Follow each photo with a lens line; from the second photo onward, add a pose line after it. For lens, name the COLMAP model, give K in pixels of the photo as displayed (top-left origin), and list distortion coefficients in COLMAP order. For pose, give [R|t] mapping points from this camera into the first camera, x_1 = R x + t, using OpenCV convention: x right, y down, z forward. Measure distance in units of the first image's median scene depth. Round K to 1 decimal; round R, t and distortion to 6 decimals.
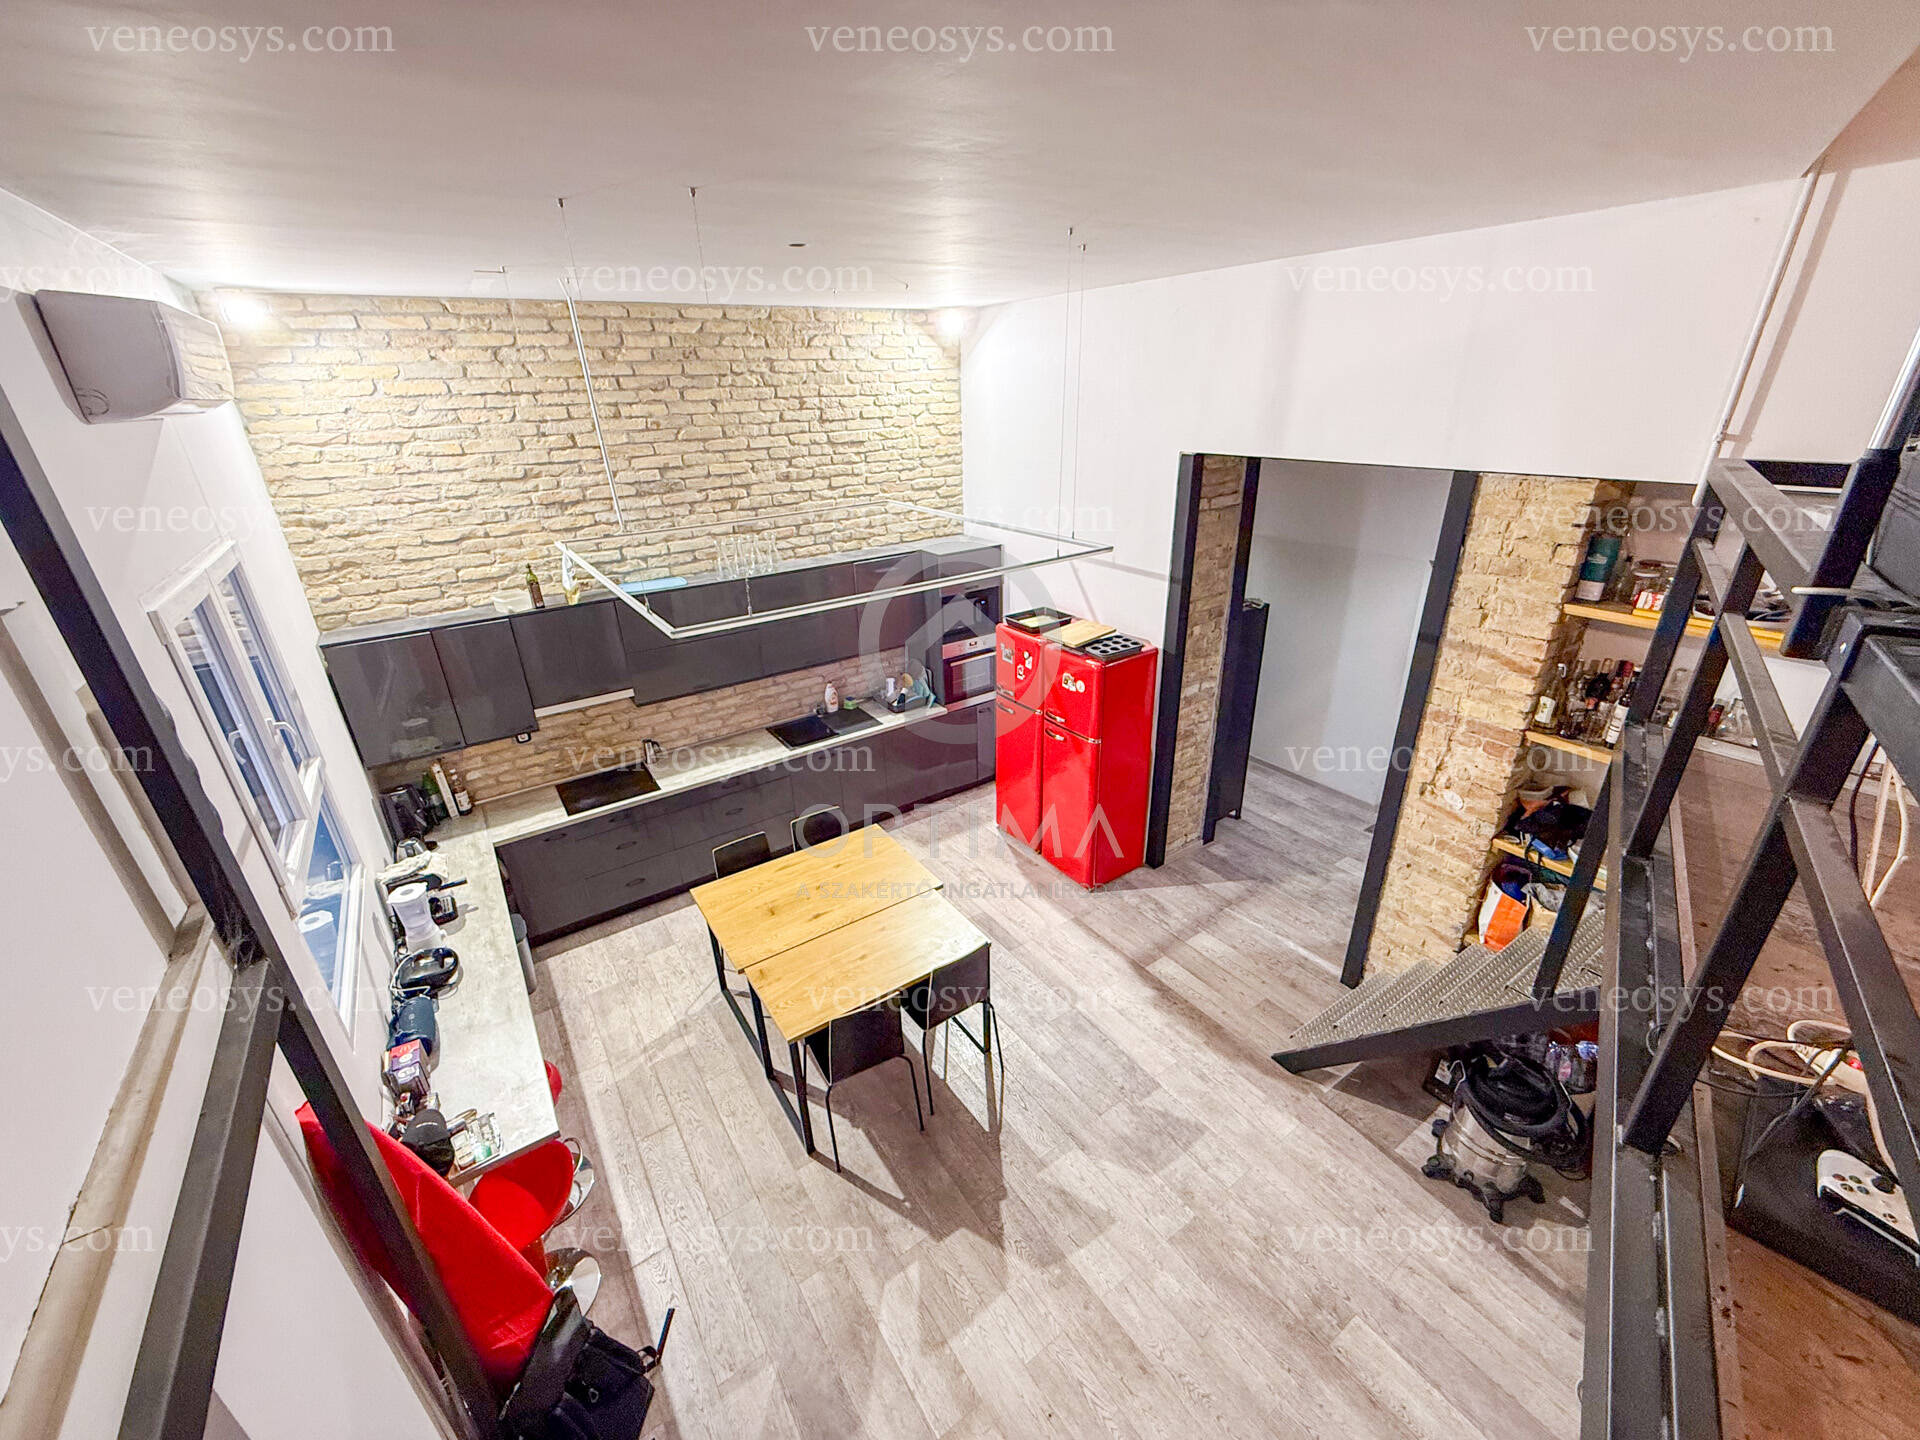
lens RADIAL K [[770.9, 0, 969.9], [0, 770.9, 720.0], [0, 0, 1]] dist [0.000022, 0.000169]
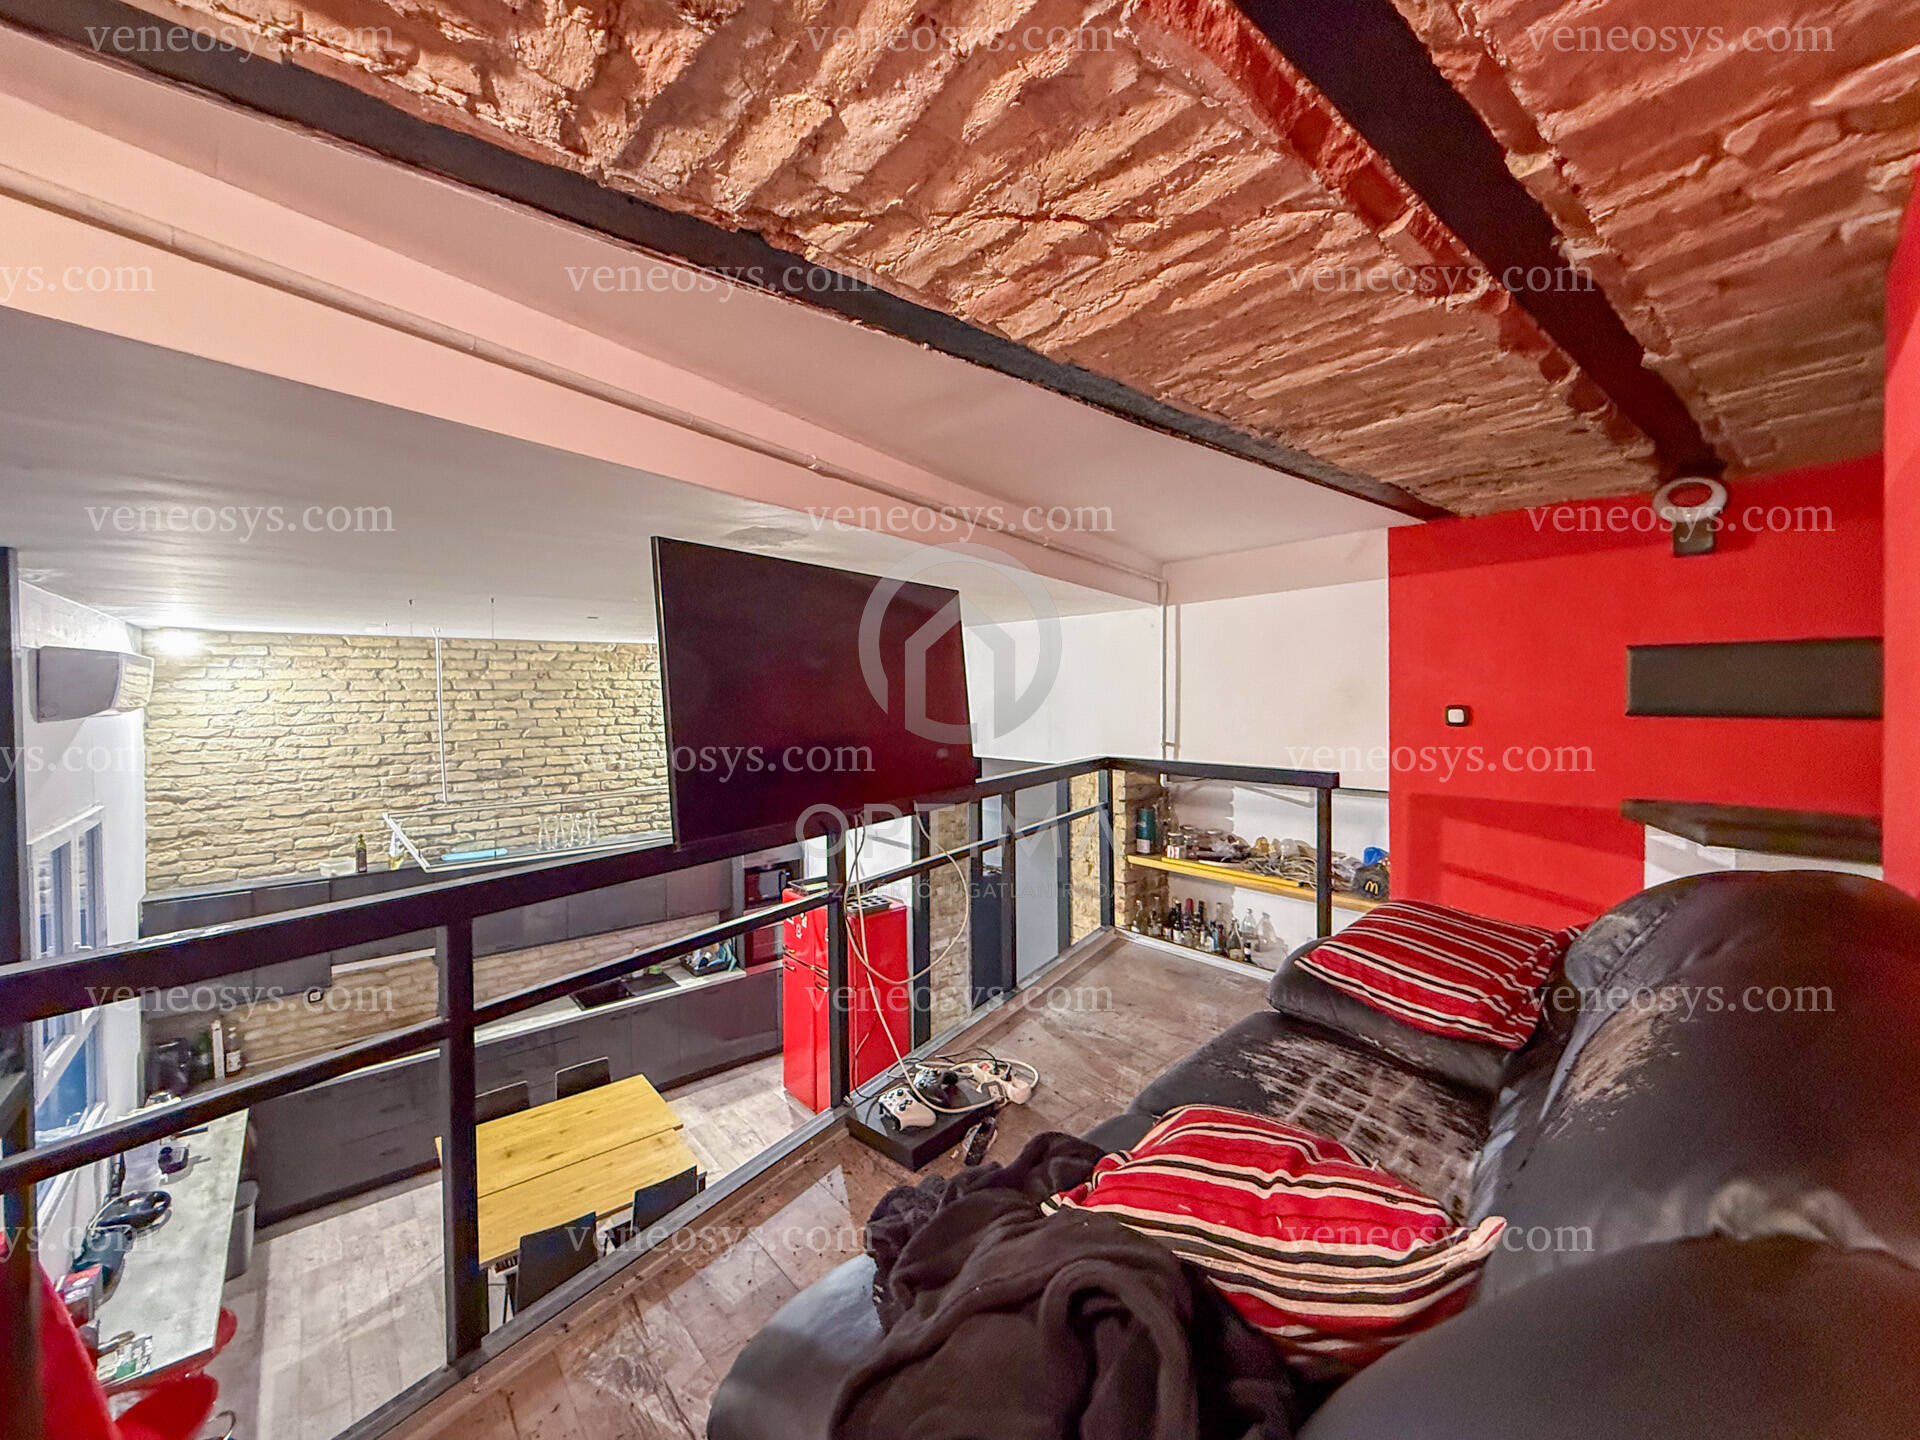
lens RADIAL K [[770.9, 0, 957.5], [0, 770.9, 701.5], [0, 0, 1]] dist [0.000022, 0.000169]
pose [[0.995510, 0.017024, 0.093113, 0.216635], [0.020630, 0.921024, -0.388959, 0.085773], [-0.092381, 0.389134, 0.916537, -0.239873]]
